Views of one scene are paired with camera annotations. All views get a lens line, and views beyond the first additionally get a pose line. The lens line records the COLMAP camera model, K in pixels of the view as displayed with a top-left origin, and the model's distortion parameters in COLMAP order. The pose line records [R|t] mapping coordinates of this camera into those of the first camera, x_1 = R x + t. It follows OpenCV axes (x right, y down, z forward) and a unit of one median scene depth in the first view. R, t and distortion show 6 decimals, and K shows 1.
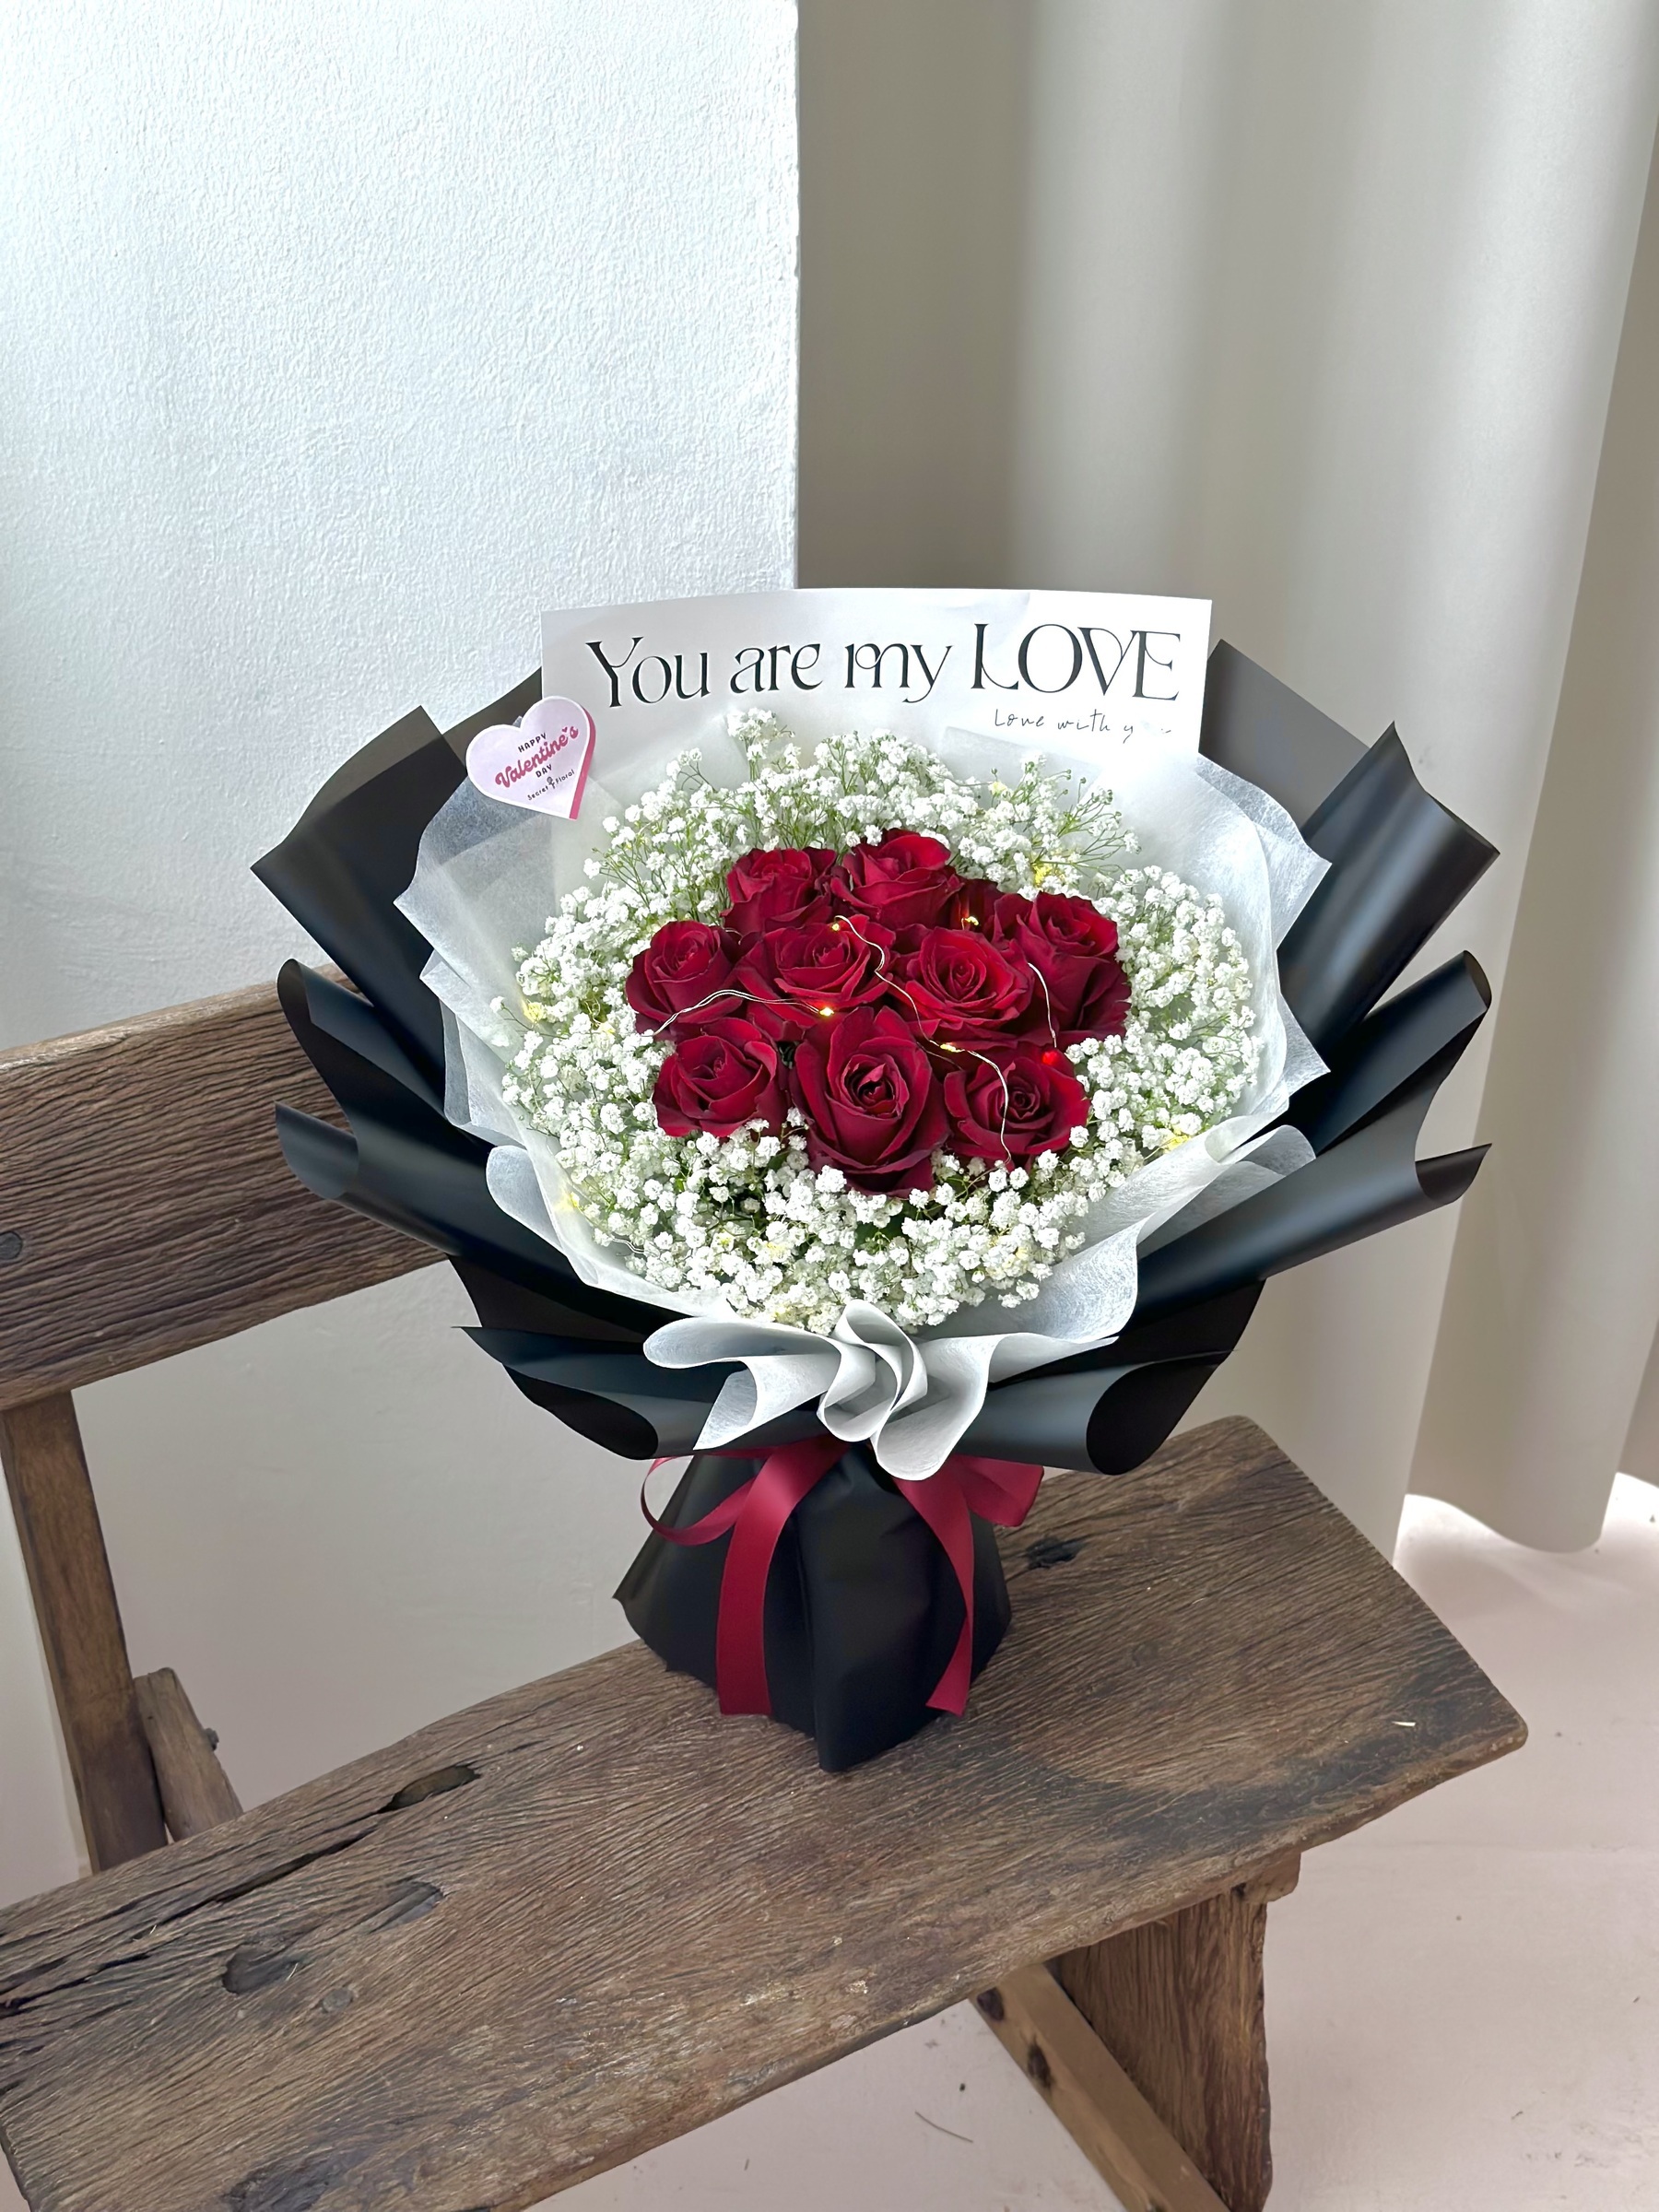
lens RADIAL K [[3123.8, 0, 839.1], [0, 3123.8, 1094.5], [0, 0, 1]] dist [0.077020, 0.000000]
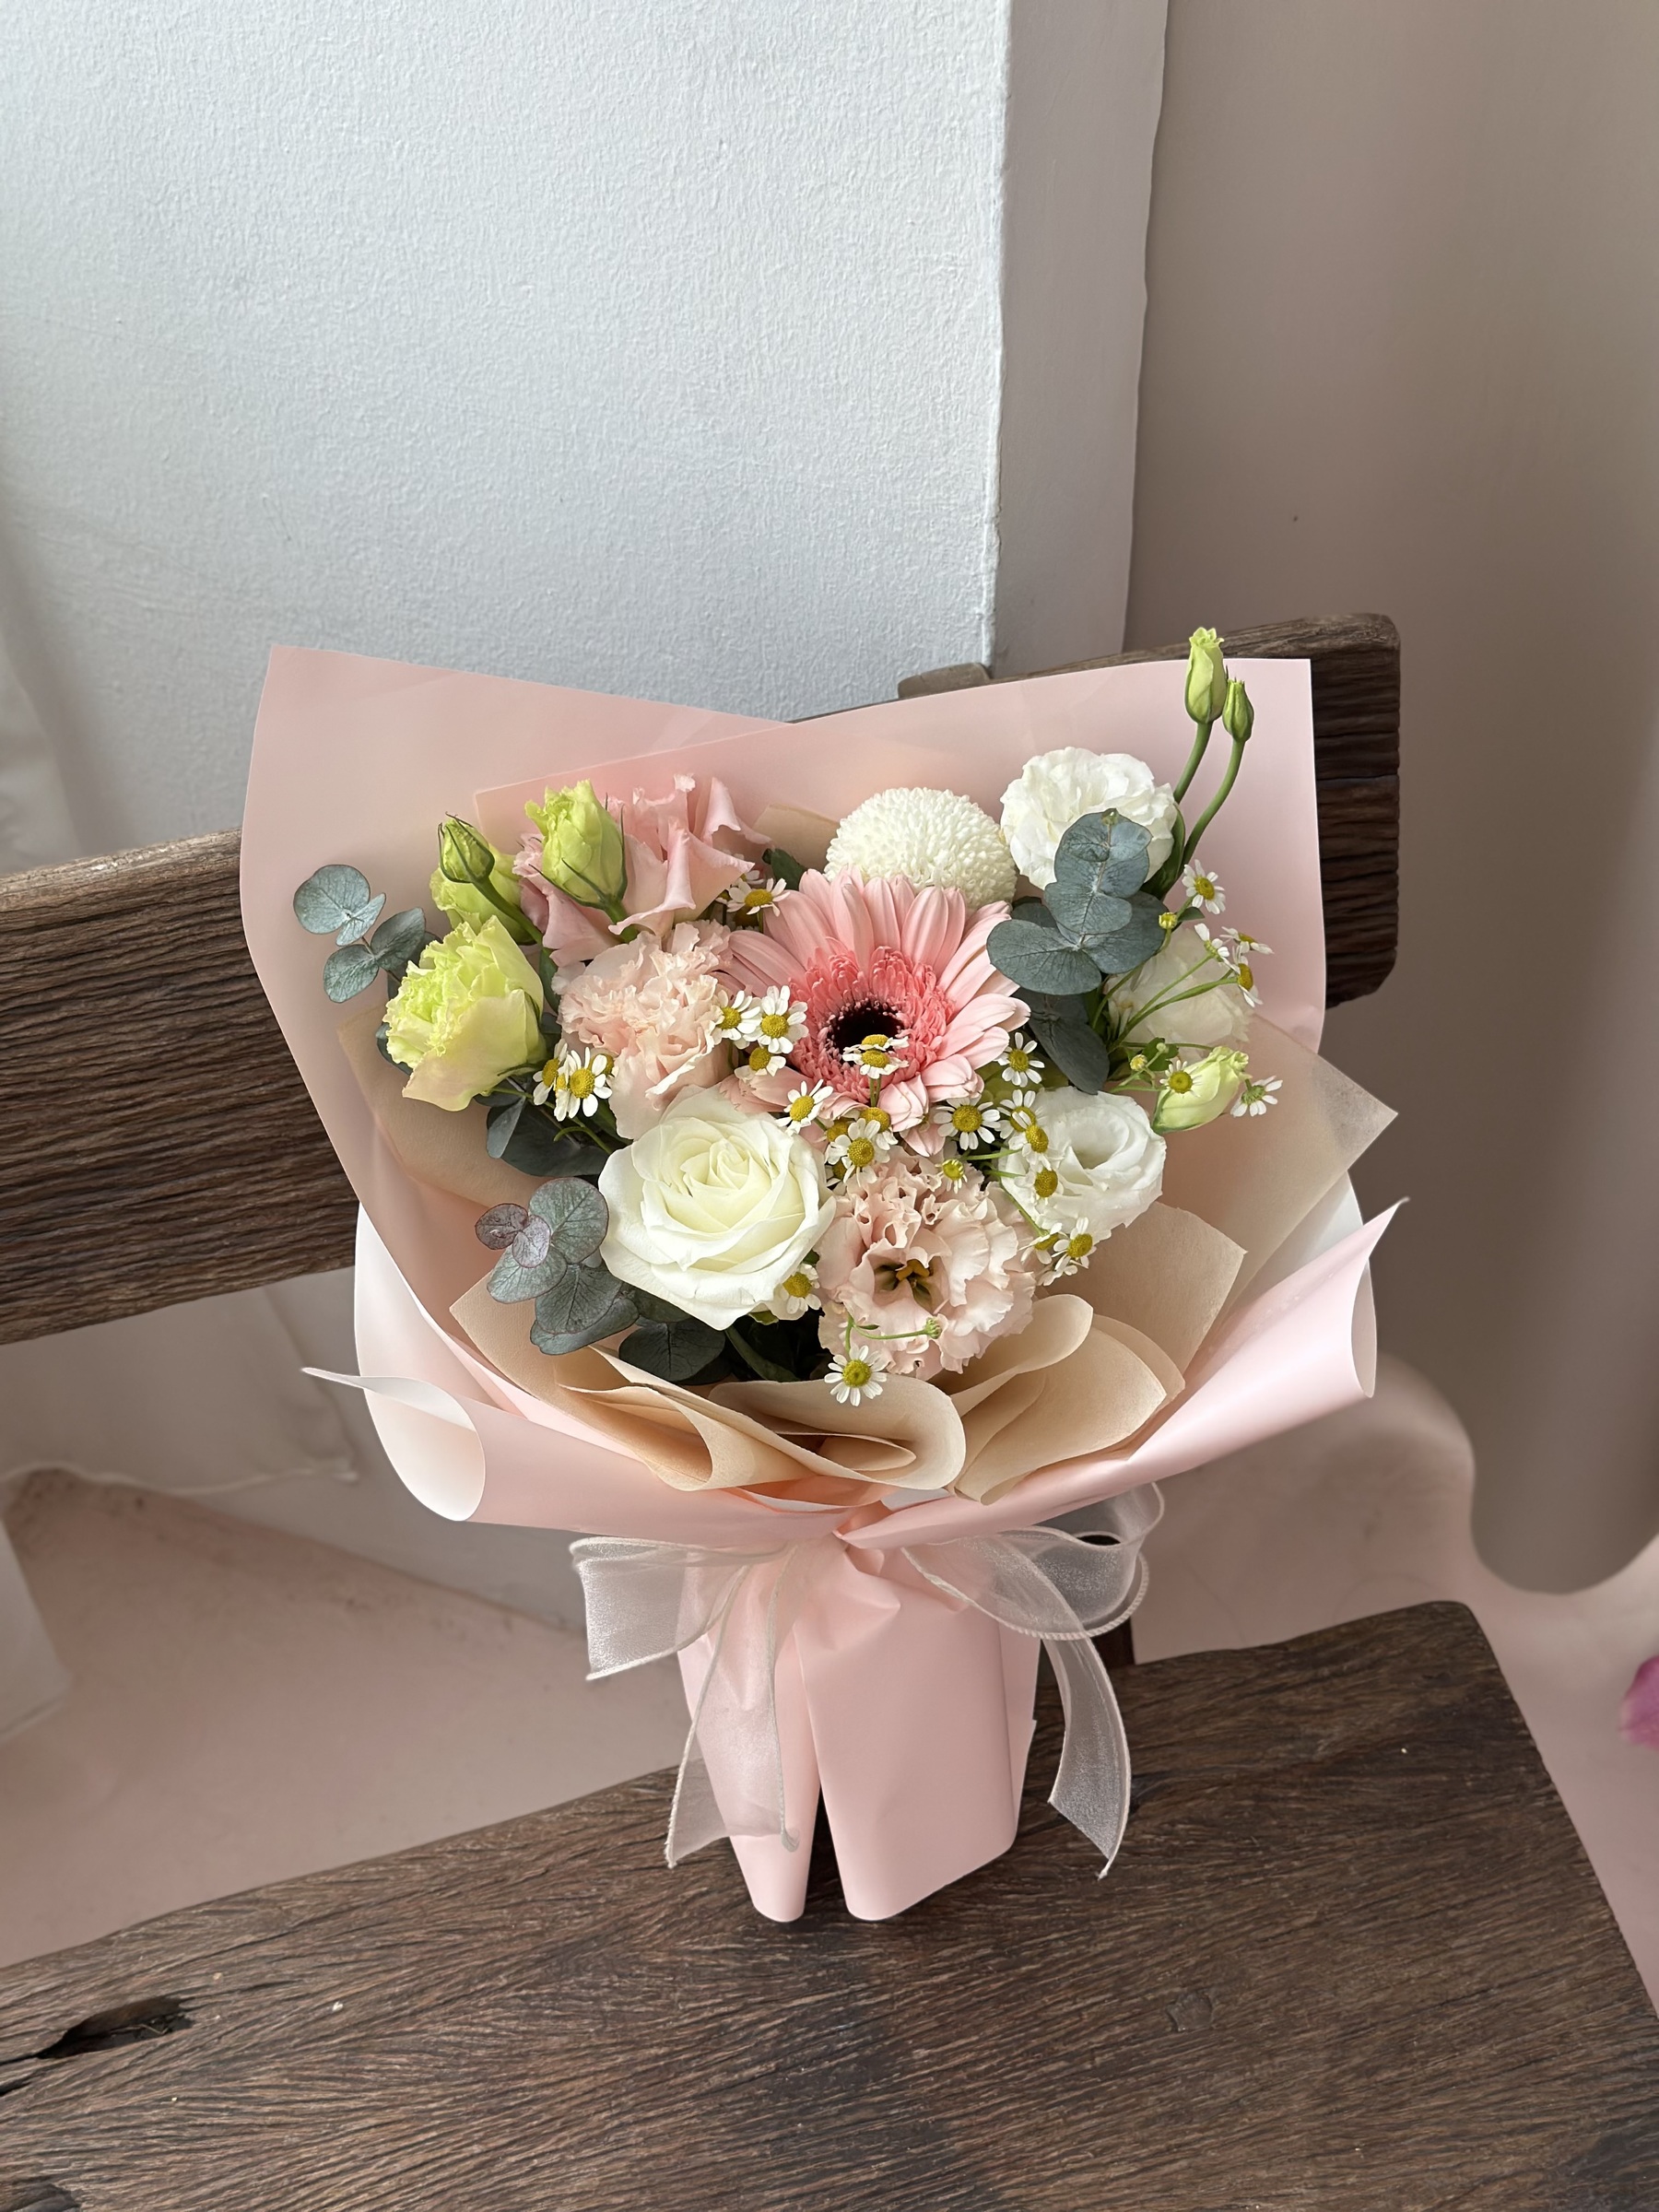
lens RADIAL K [[3123.8, 0, 831.0], [0, 3123.8, 1134.4], [0, 0, 1]] dist [0.077020, 0.000000]
pose [[0.967065, 0.166821, -0.192238, 0.127491], [-0.113275, 0.958431, 0.261875, -0.175554], [0.227933, -0.231474, 0.945762, 0.414801]]
